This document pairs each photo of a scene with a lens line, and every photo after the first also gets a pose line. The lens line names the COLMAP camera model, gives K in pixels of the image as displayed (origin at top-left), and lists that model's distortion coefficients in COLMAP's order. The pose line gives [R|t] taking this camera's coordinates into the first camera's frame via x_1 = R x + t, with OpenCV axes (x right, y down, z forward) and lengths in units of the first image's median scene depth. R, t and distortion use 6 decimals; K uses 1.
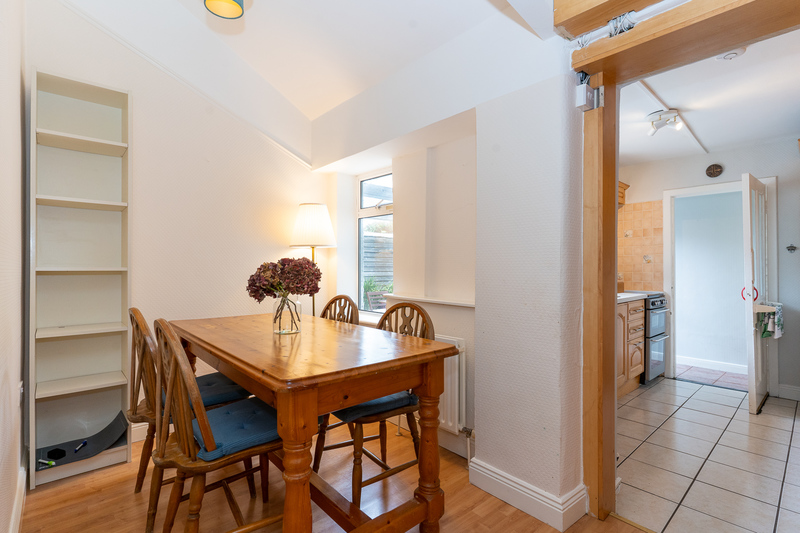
lens RADIAL K [[380.6, 0, 398.9], [0, 380.6, 265.5], [0, 0, 1]] dist [0.001297, -0.000782]
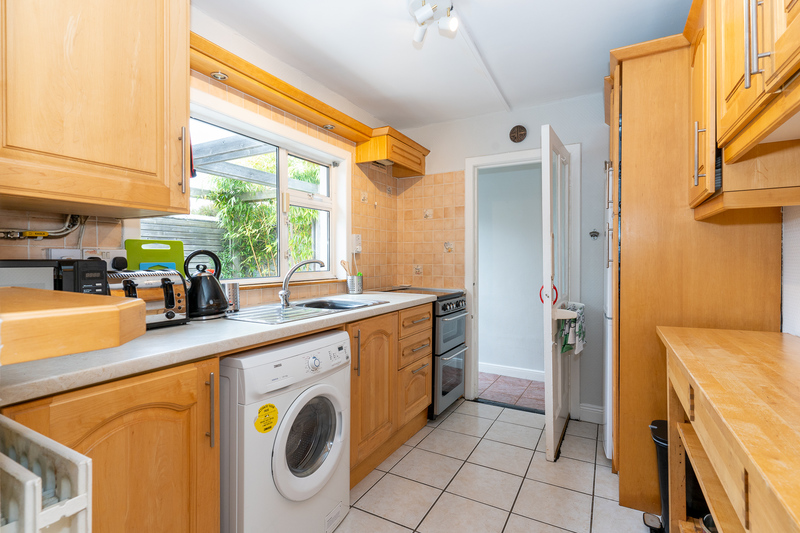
lens RADIAL K [[380.6, 0, 401.3], [0, 380.6, 263.1], [0, 0, 1]] dist [0.001297, -0.000782]
pose [[0.943640, -0.000116, 0.330973, 0.354076], [-0.005682, 0.999847, 0.016550, 0.003727], [-0.330924, -0.017498, 0.943495, 0.349035]]
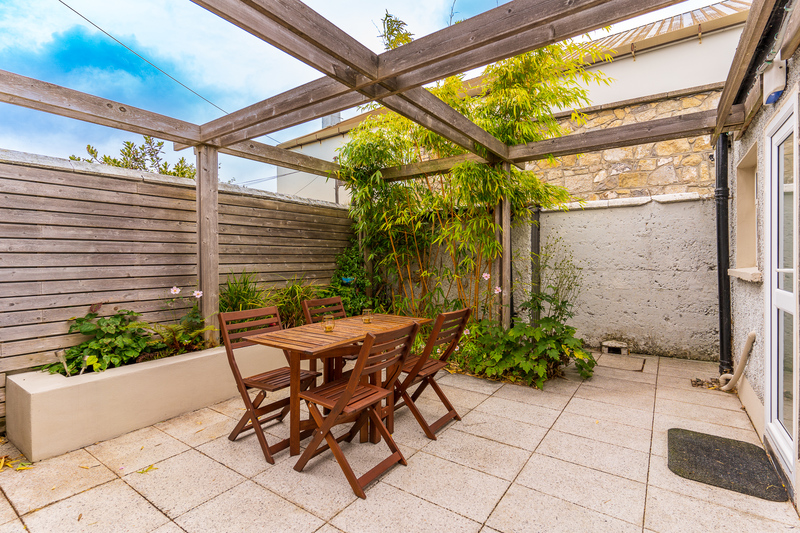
lens RADIAL K [[380.6, 0, 400.6], [0, 380.6, 263.6], [0, 0, 1]] dist [0.001297, -0.000782]
pose [[0.974967, -0.006826, 0.222244, 0.028329], [0.003537, 0.999878, 0.015190, 0.019490], [-0.222321, -0.014023, 0.974873, 0.943440]]
